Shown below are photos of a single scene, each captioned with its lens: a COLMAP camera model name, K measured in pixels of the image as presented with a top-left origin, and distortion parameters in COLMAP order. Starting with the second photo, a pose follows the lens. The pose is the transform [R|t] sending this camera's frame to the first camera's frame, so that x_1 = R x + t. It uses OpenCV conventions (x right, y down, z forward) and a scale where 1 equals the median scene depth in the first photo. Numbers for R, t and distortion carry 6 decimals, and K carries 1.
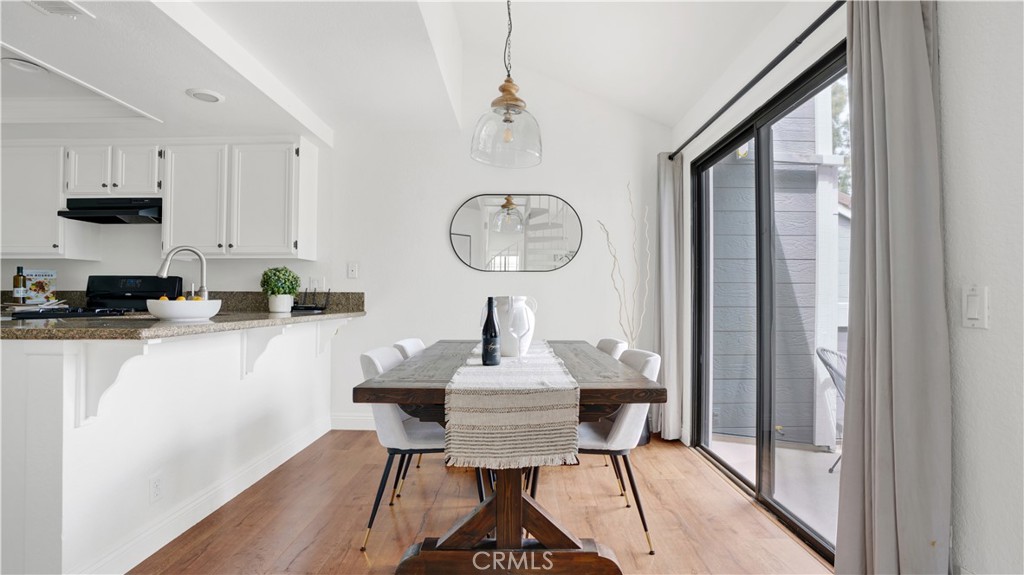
lens RADIAL K [[485.4, 0, 511.3], [0, 485.4, 284.6], [0, 0, 1]] dist [-0.029772, 0.006655]
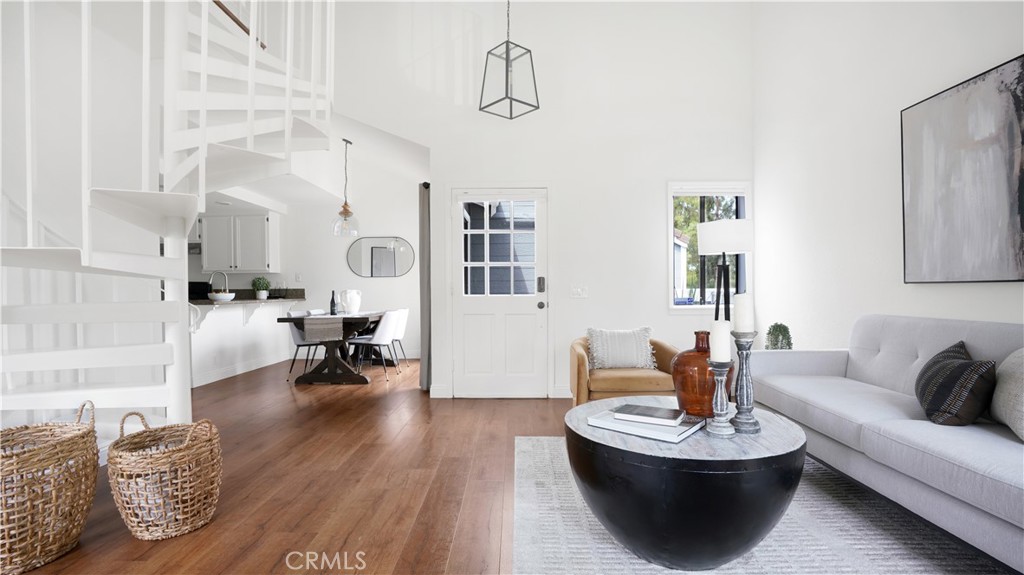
lens RADIAL K [[485.4, 0, 506.0], [0, 485.4, 294.8], [0, 0, 1]] dist [-0.029772, 0.006655]
pose [[0.999889, -0.012979, -0.007357, 0.568050], [0.013264, 0.999103, 0.040212, -0.028531], [0.006829, -0.040305, 0.999164, -1.025710]]
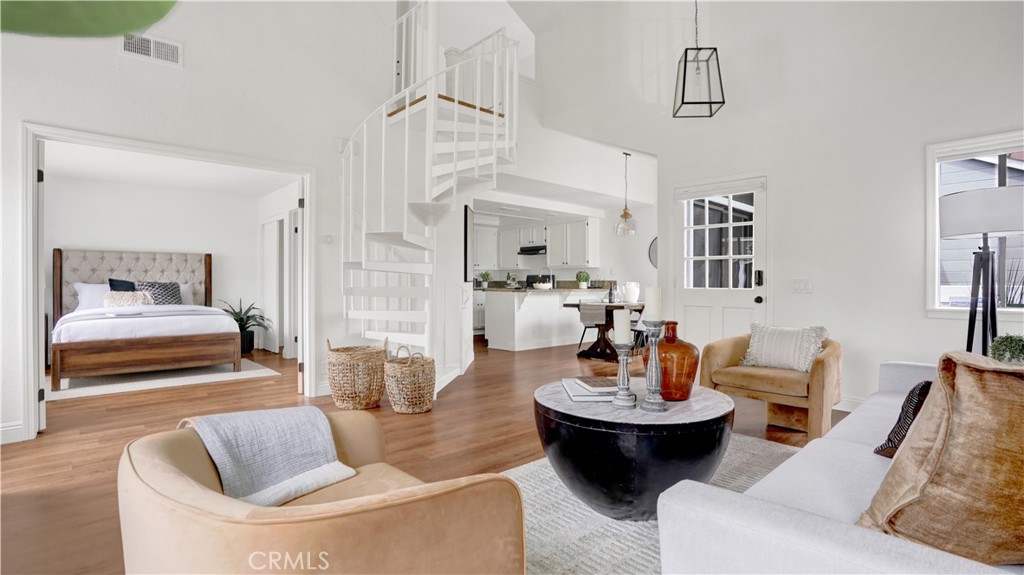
lens RADIAL K [[485.4, 0, 505.4], [0, 485.4, 285.6], [0, 0, 1]] dist [-0.029772, 0.006655]
pose [[0.685731, 0.001424, -0.727853, 1.095365], [0.021655, 0.999515, 0.022357, -0.024563], [0.727533, -0.031093, 0.685368, -1.036571]]
